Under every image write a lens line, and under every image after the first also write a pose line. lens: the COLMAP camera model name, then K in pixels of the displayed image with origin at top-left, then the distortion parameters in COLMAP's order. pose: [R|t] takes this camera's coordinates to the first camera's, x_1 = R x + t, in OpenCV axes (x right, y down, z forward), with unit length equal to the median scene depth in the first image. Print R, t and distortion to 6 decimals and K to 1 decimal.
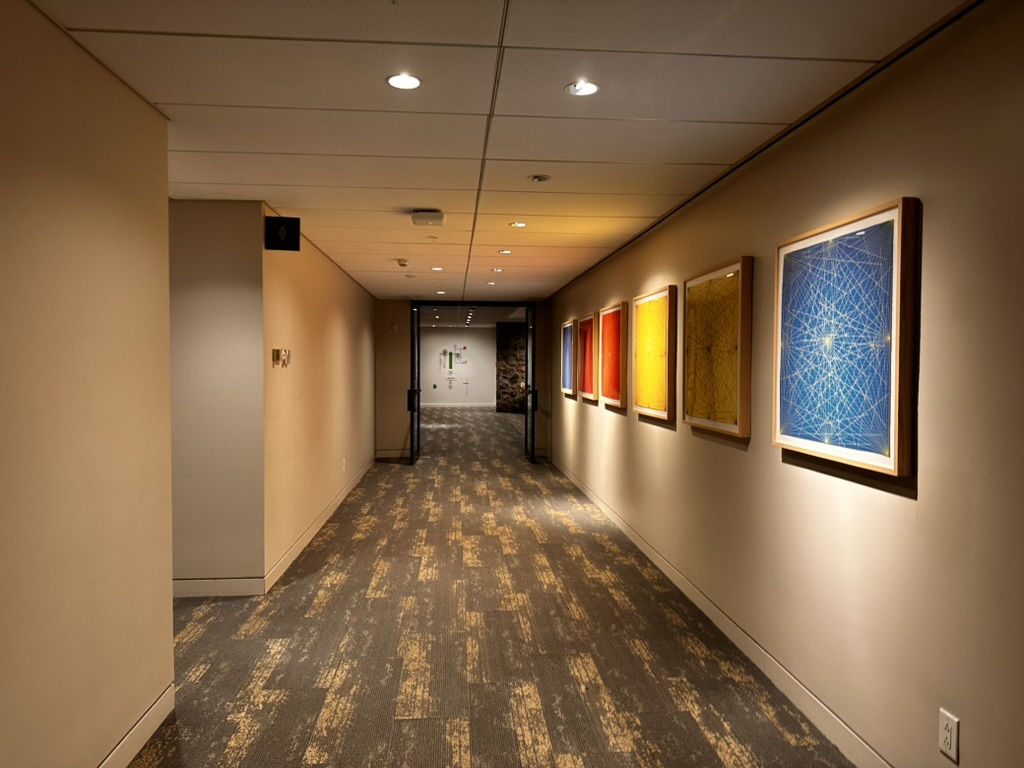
lens RADIAL K [[712.4, 0, 511.3], [0, 712.4, 386.4], [0, 0, 1]] dist [0.006123, 0.001214]
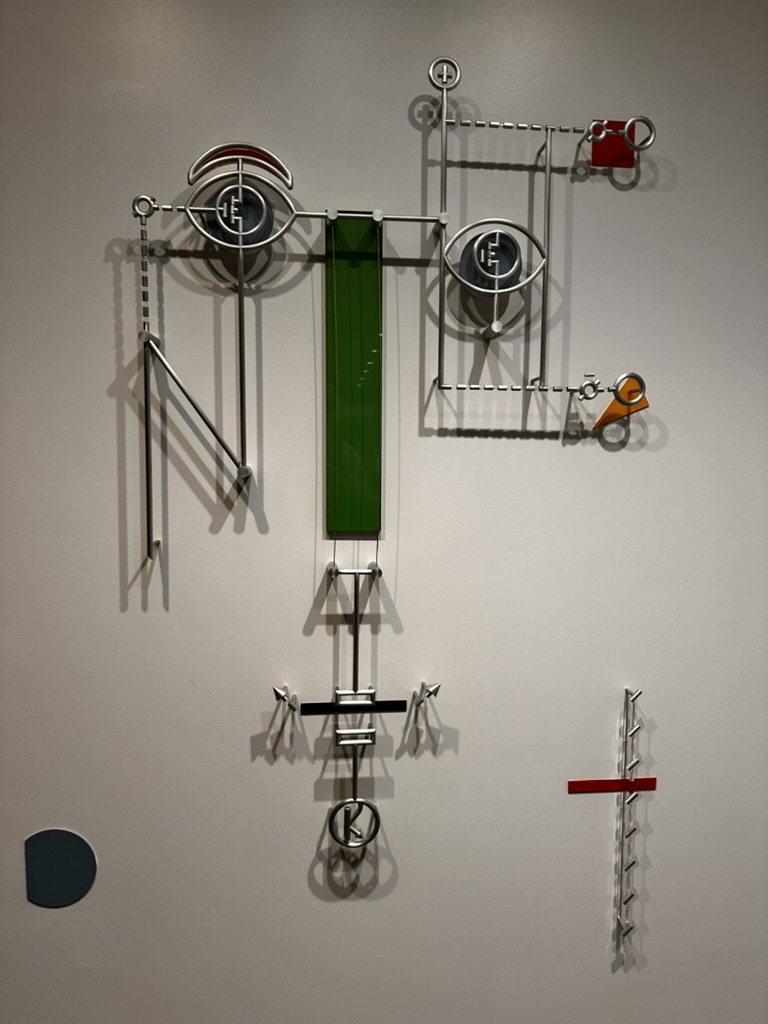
lens RADIAL K [[712.4, 0, 383.5], [0, 712.4, 511.3], [0, 0, 1]] dist [0.006123, 0.001214]
pose [[0.999420, -0.004049, 0.033804, -0.084501], [0.001707, 0.997613, 0.069037, -0.030439], [-0.034003, -0.068939, 0.997041, 0.946037]]
